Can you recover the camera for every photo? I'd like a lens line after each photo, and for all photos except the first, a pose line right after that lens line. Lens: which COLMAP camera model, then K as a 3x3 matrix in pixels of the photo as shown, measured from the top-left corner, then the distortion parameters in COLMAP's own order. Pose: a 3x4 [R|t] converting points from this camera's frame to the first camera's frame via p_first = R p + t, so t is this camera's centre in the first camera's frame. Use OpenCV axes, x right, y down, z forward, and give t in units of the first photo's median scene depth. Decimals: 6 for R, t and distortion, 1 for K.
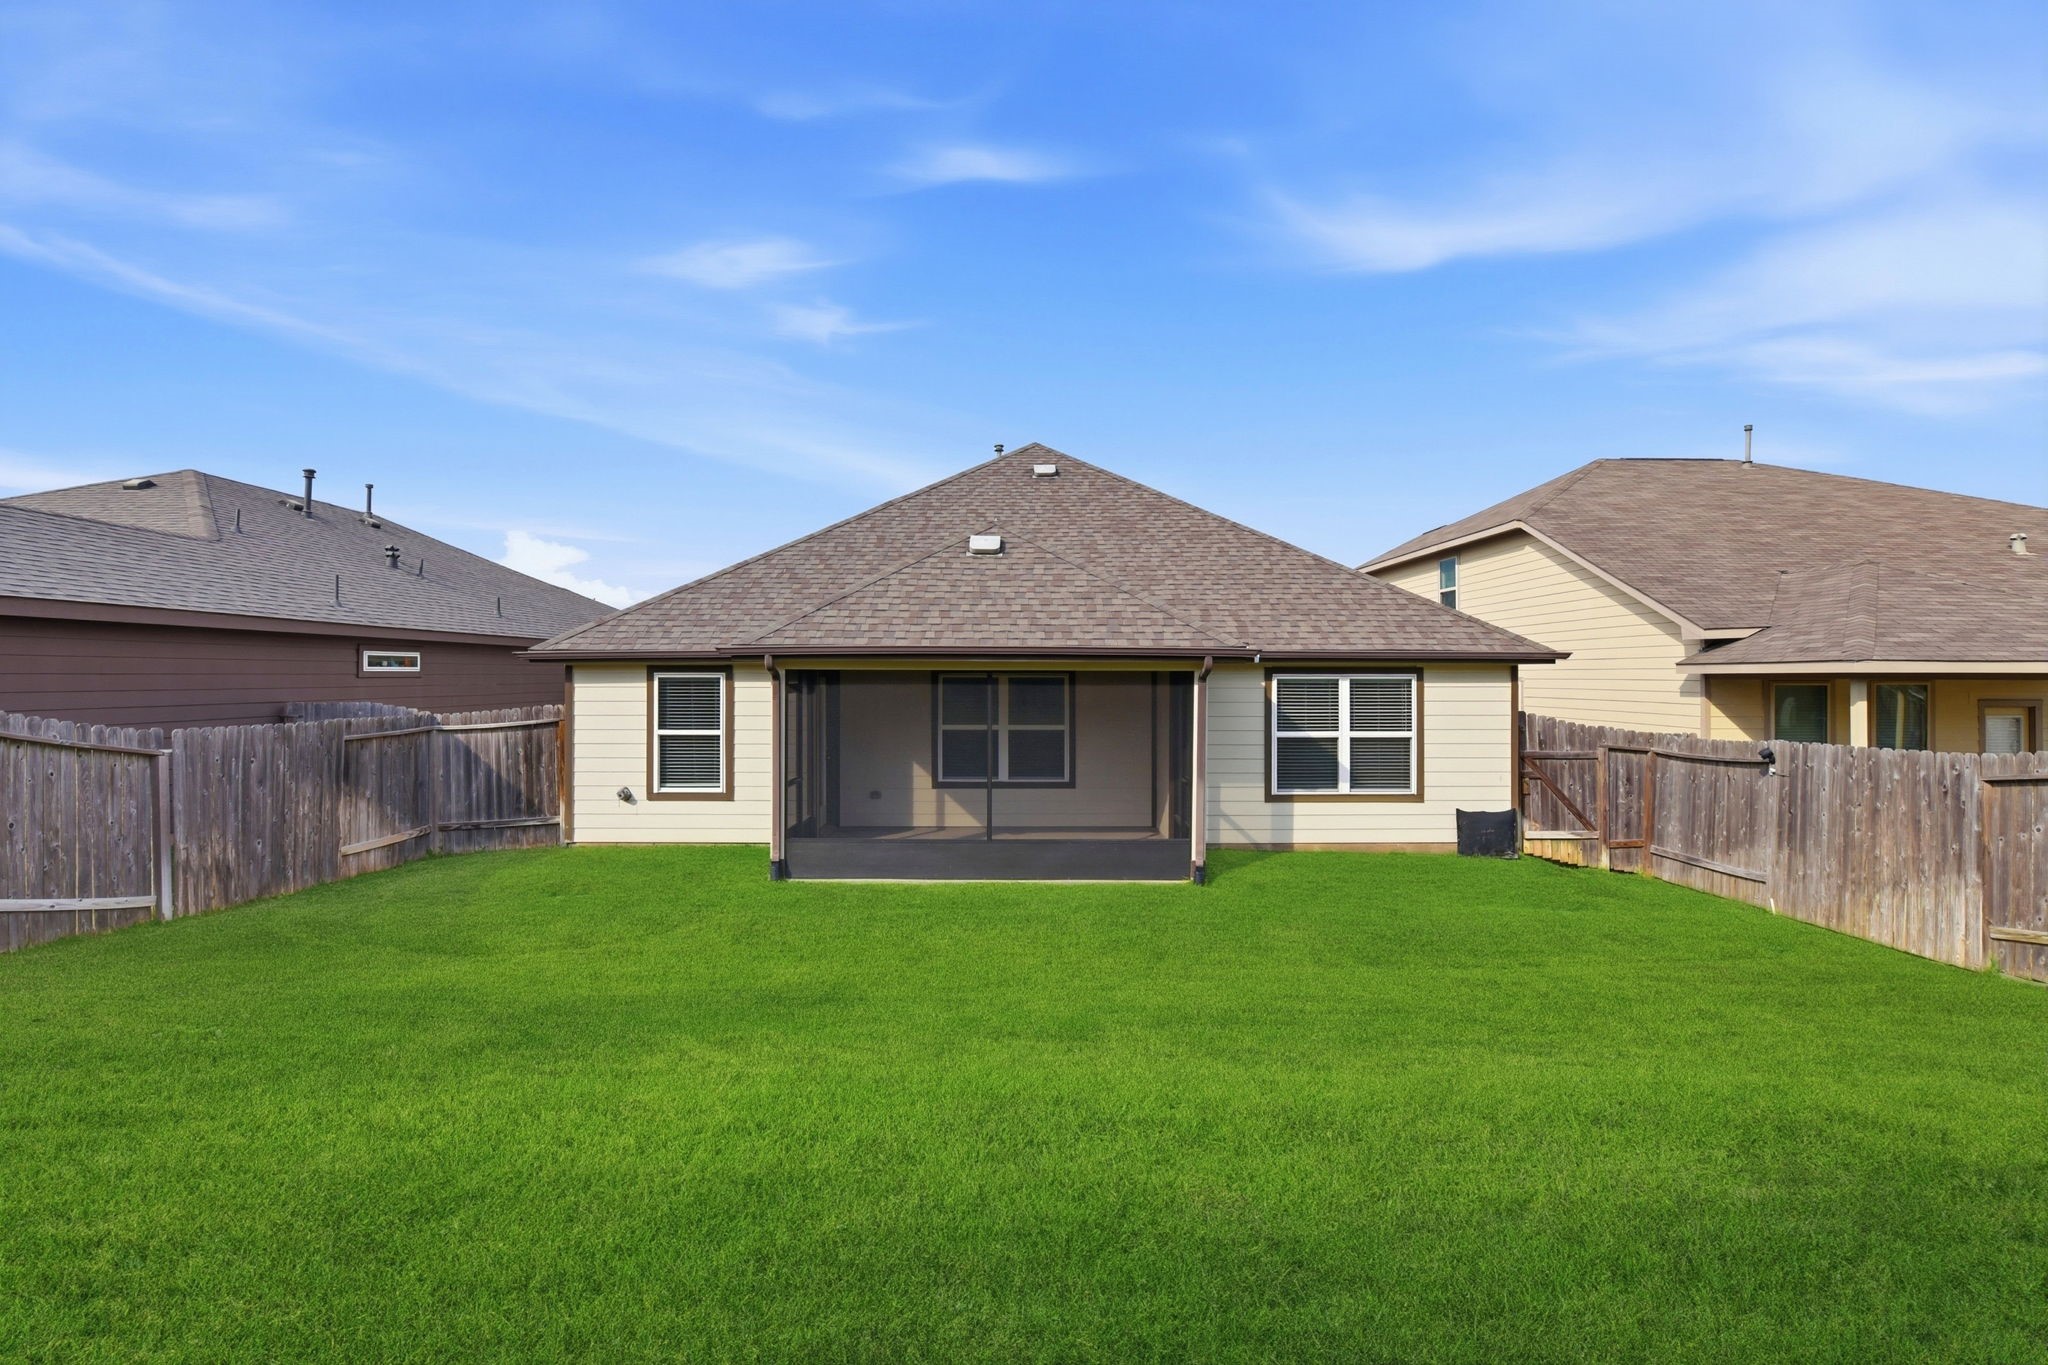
lens RADIAL K [[864.1, 0, 1052.9], [0, 864.1, 648.1], [0, 0, 1]] dist [-0.002155, -0.009248]
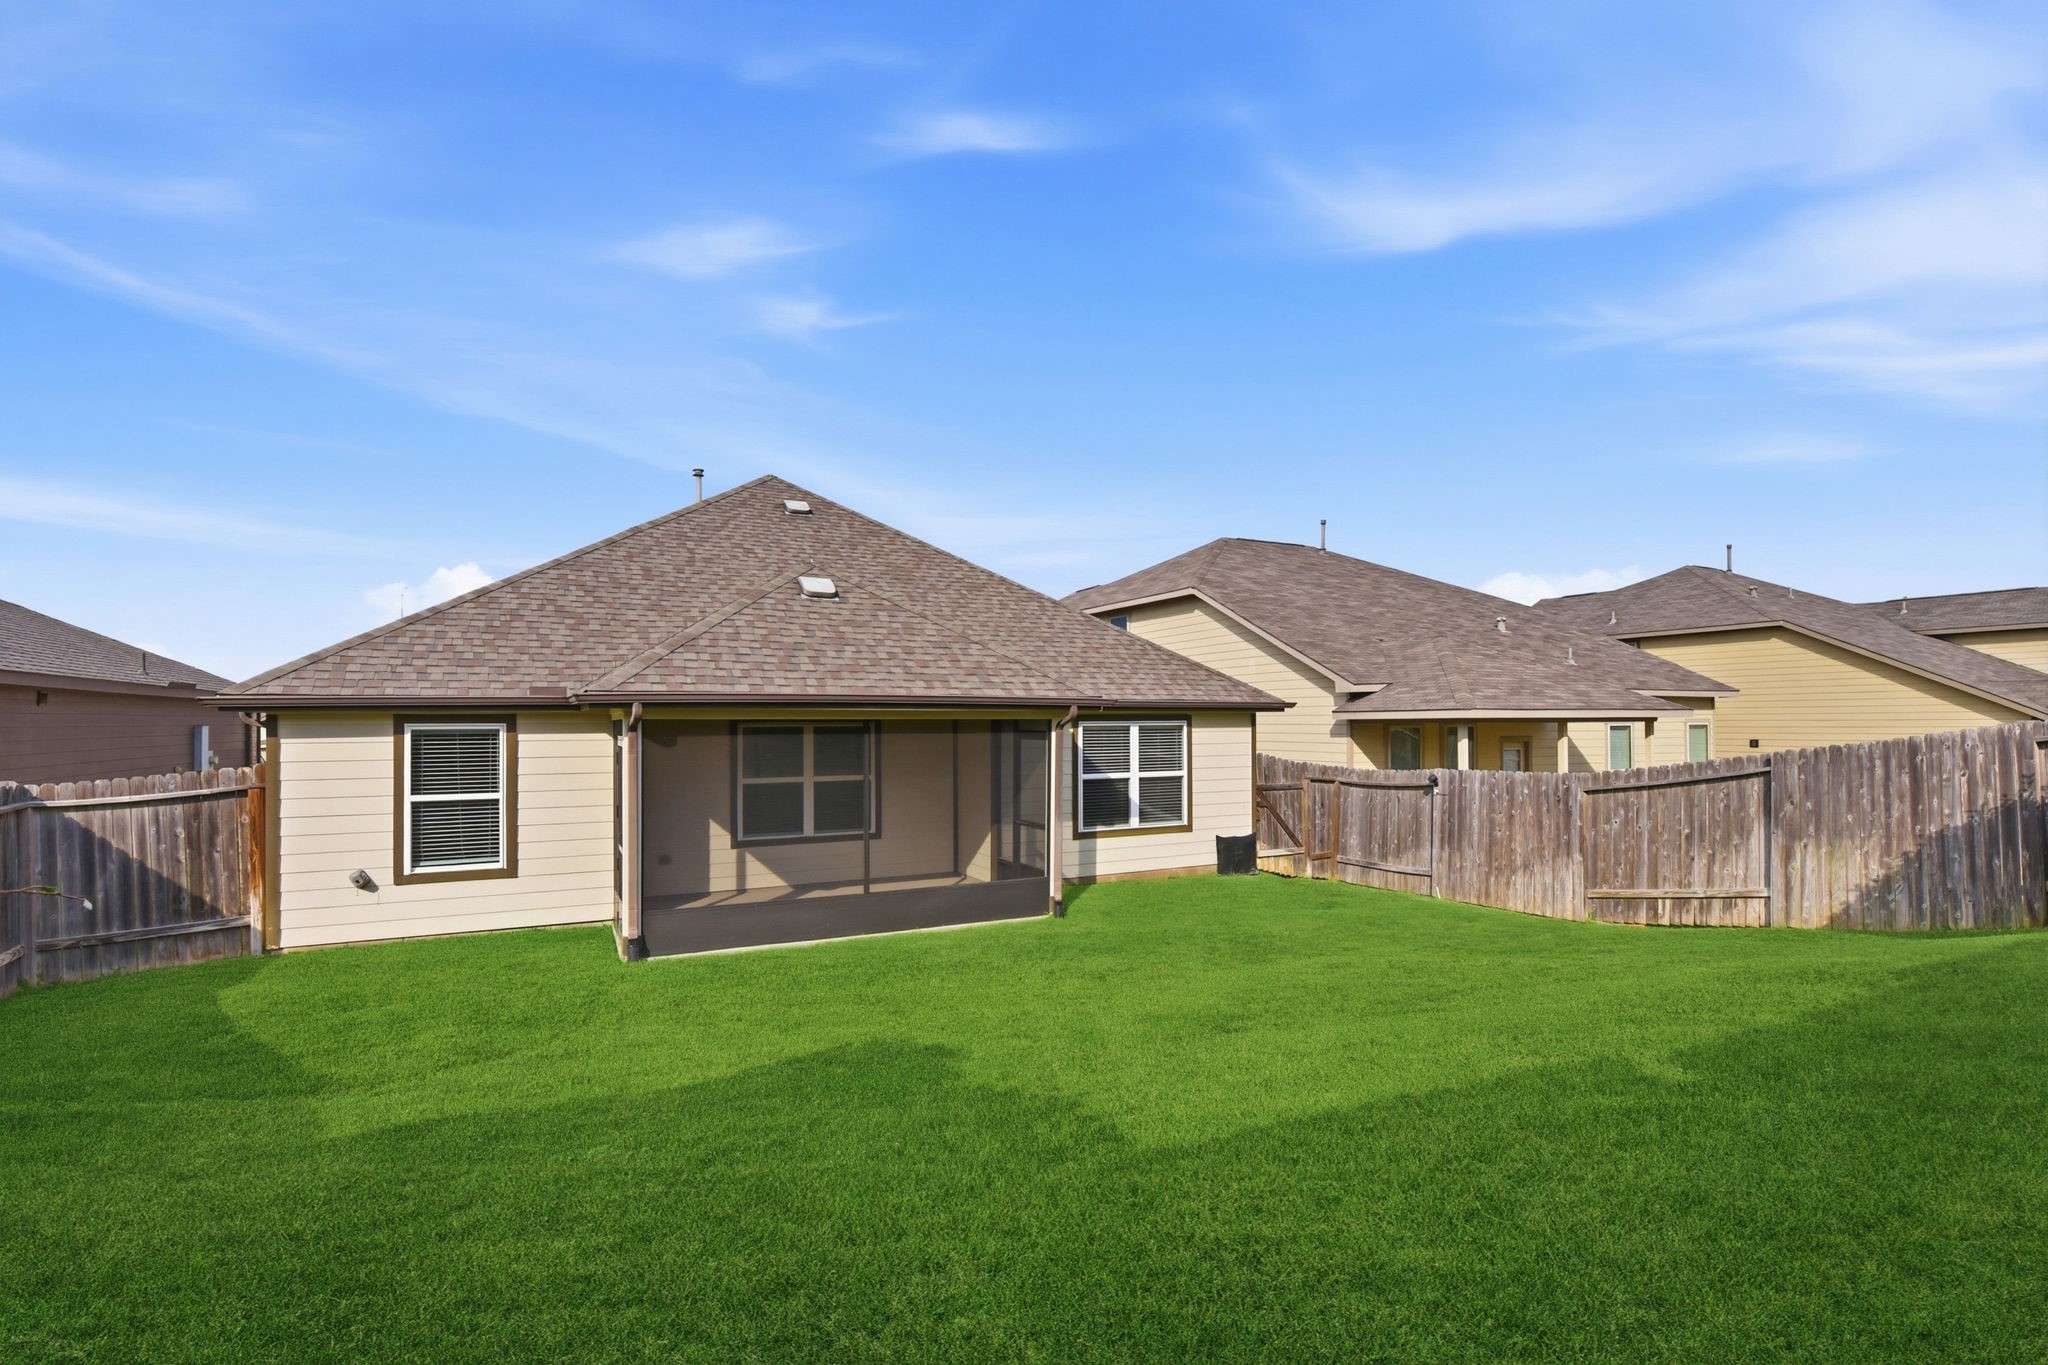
lens RADIAL K [[906.1, 0, 1024.0], [0, 906.1, 682.5], [0, 0, 1]] dist [0.000195, -0.010607]
pose [[0.901322, 0.012971, 0.432955, -0.304723], [-0.007549, 0.999870, -0.014241, -0.002166], [-0.433083, 0.009568, 0.901303, 0.000779]]
